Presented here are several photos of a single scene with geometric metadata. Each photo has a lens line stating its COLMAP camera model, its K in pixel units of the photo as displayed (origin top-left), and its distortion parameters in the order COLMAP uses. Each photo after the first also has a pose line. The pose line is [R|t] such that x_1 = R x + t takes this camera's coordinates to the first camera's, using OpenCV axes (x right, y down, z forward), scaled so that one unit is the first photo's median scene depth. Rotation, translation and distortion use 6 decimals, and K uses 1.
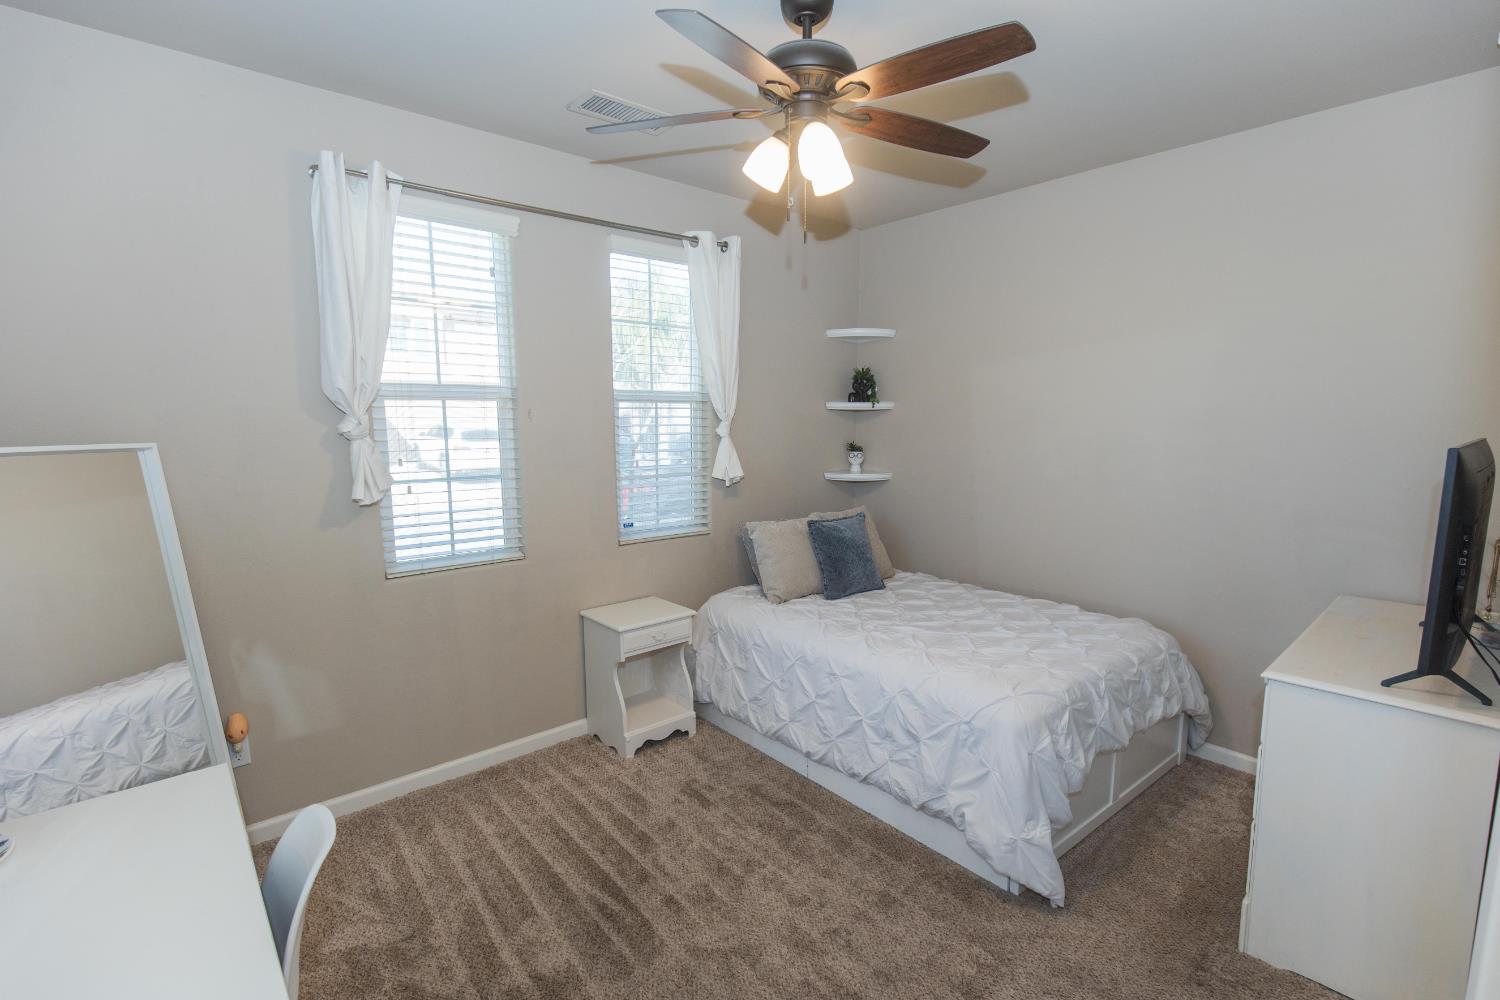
lens RADIAL K [[688.9, 0, 747.4], [0, 688.9, 504.1], [0, 0, 1]] dist [0.000945, -0.002835]
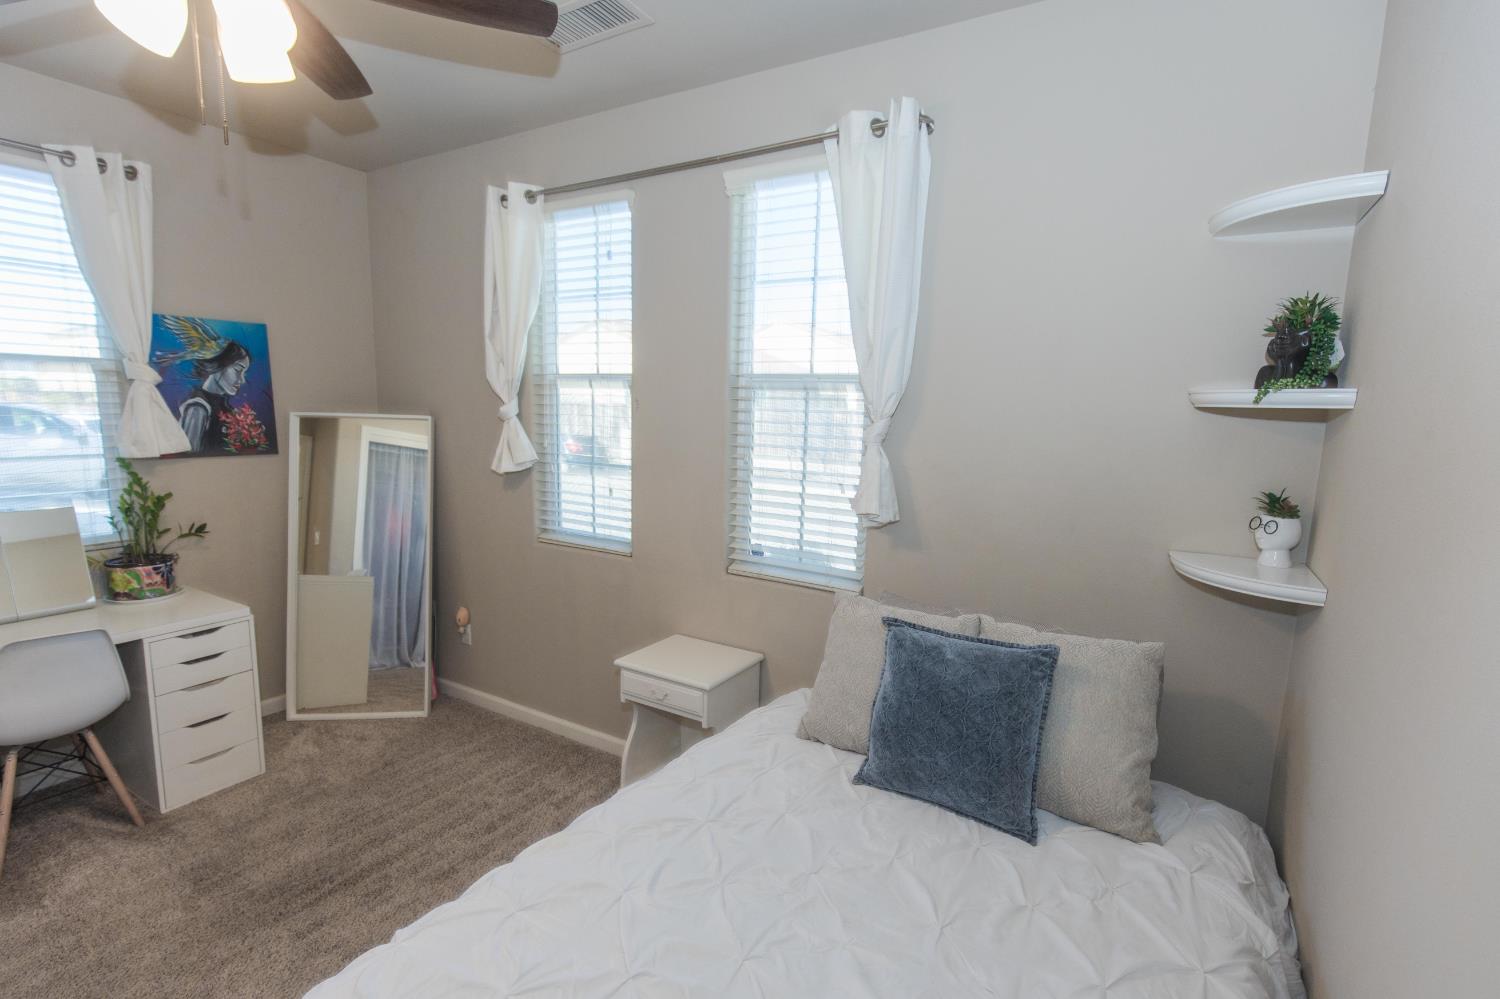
lens RADIAL K [[720.8, 0, 747.6], [0, 720.8, 503.5], [0, 0, 1]] dist [0.003070, 0.000383]
pose [[0.296266, 0.139629, -0.944844, 0.596751], [-0.146669, 0.984174, 0.099452, -0.105909], [0.943777, 0.109115, 0.312057, 0.781866]]
